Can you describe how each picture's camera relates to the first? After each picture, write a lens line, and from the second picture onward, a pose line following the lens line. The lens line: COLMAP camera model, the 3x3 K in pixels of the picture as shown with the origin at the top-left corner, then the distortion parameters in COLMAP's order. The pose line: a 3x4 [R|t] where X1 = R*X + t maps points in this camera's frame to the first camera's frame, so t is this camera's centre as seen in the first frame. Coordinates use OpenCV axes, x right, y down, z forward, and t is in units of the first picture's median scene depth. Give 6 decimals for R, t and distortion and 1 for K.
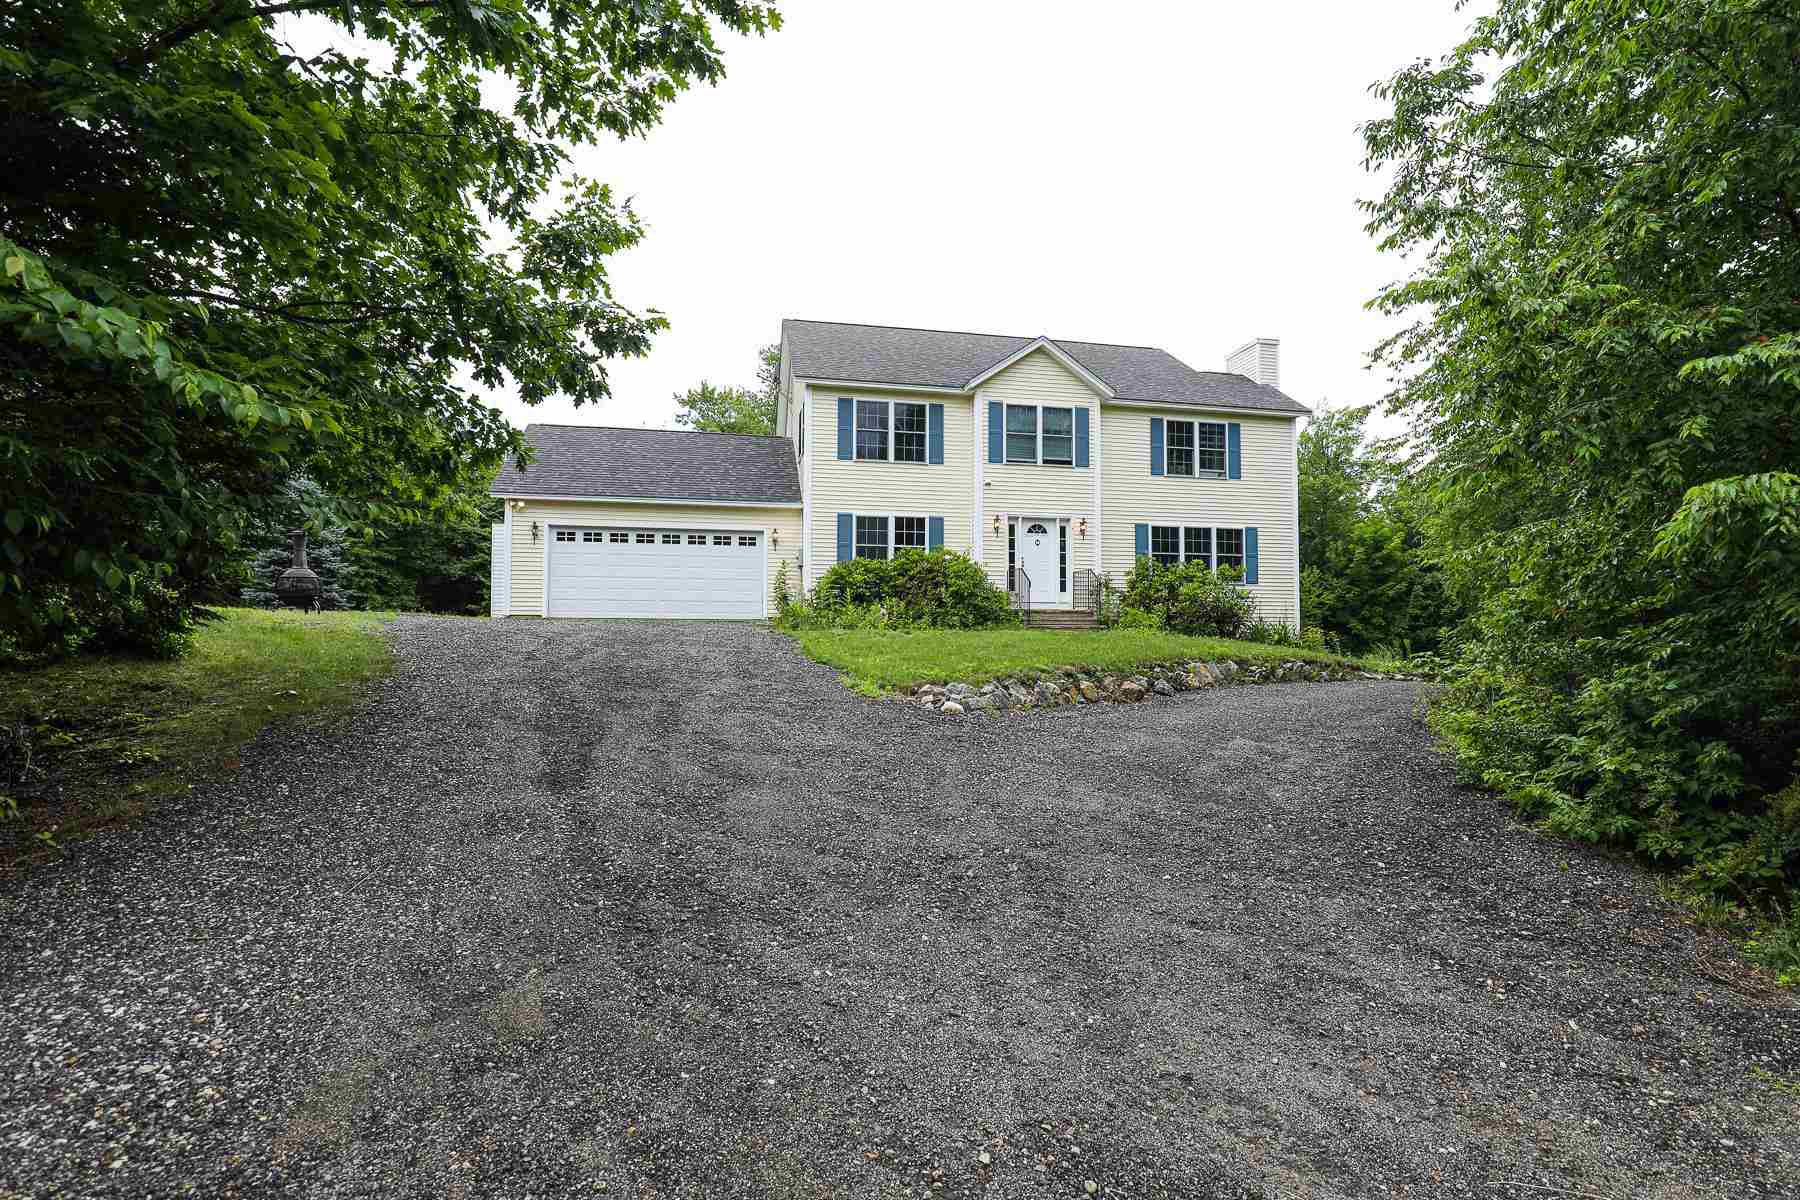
lens RADIAL K [[803.2, 0, 903.2], [0, 803.2, 596.6], [0, 0, 1]] dist [-0.000089, 0.000048]
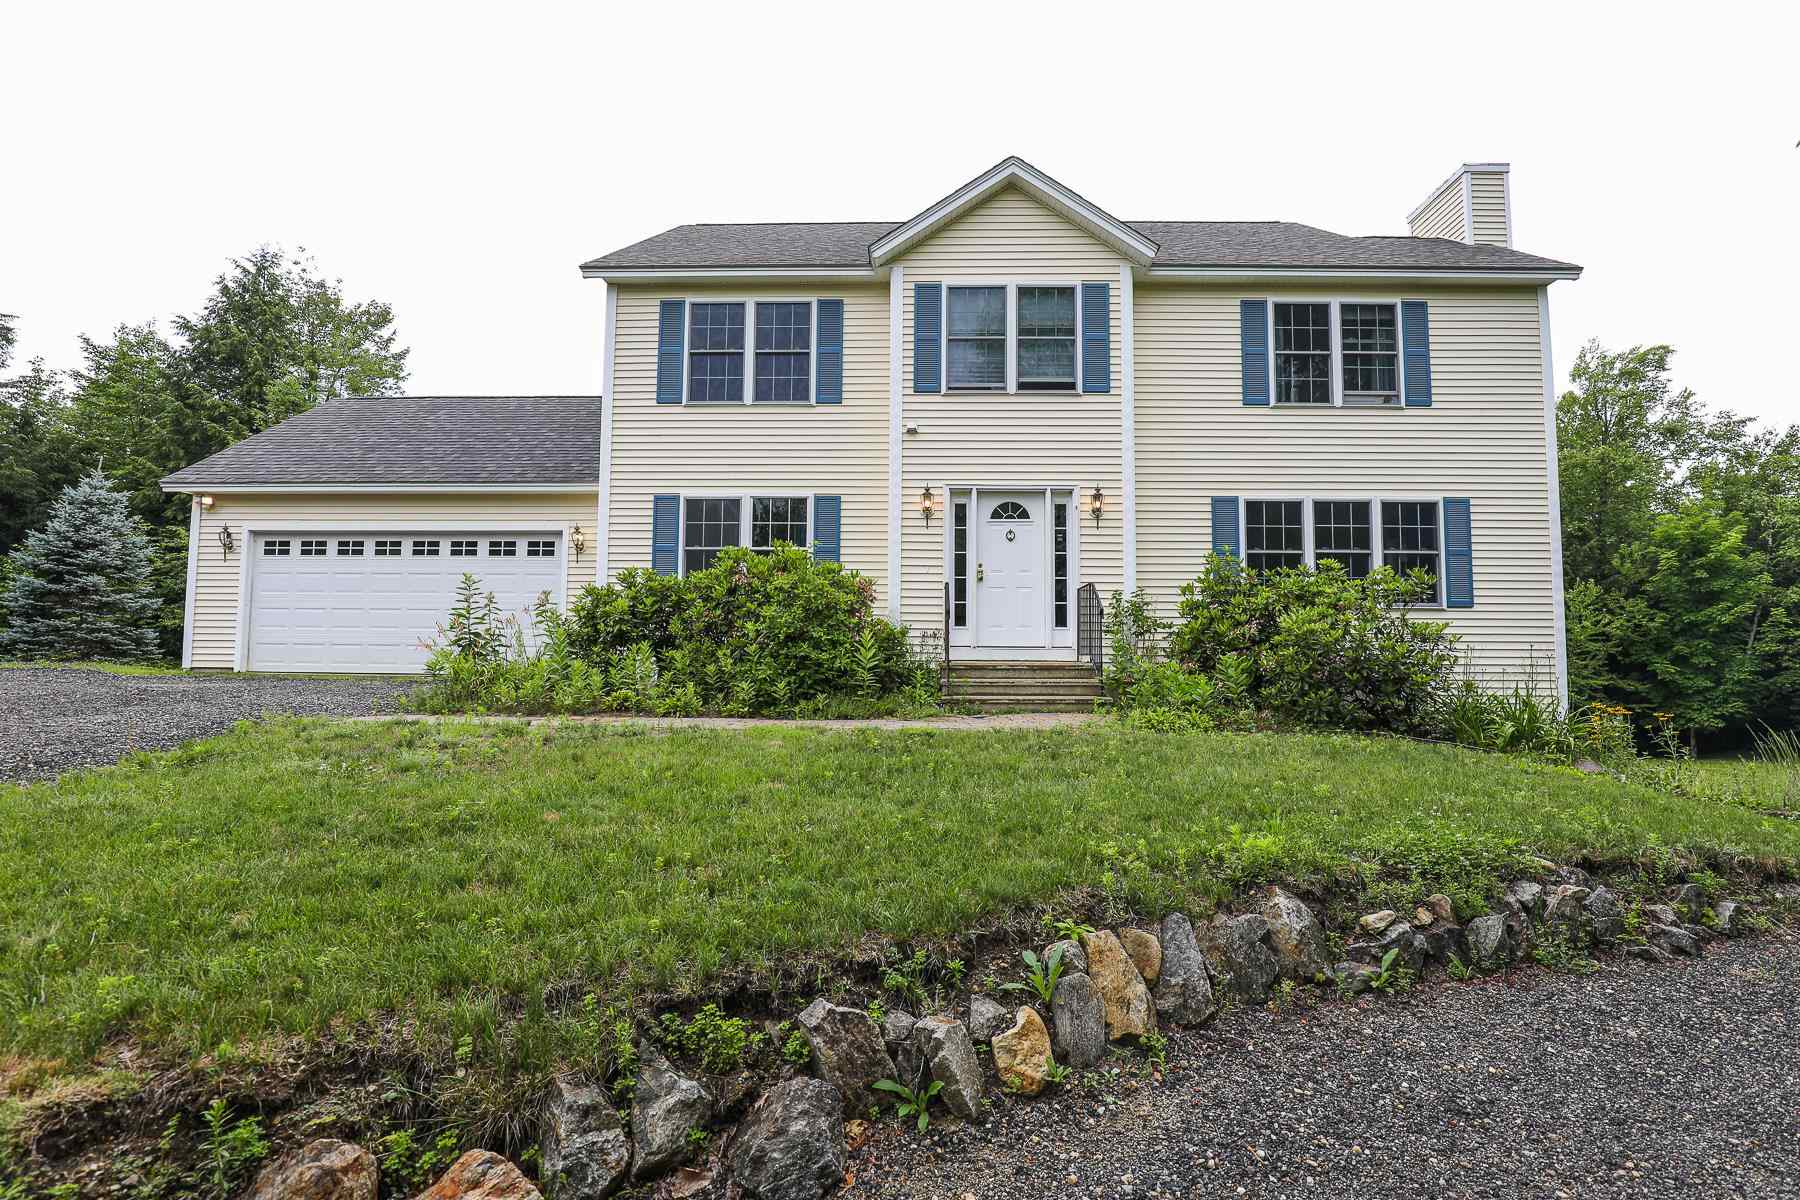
lens RADIAL K [[820.8, 0, 906.7], [0, 820.8, 606.0], [0, 0, 1]] dist [-0.019066, 0.000171]
pose [[0.974909, -0.012015, -0.222278, 0.220569], [0.006590, 0.999662, -0.025131, -0.006658], [0.222505, 0.023035, 0.974659, 0.446546]]
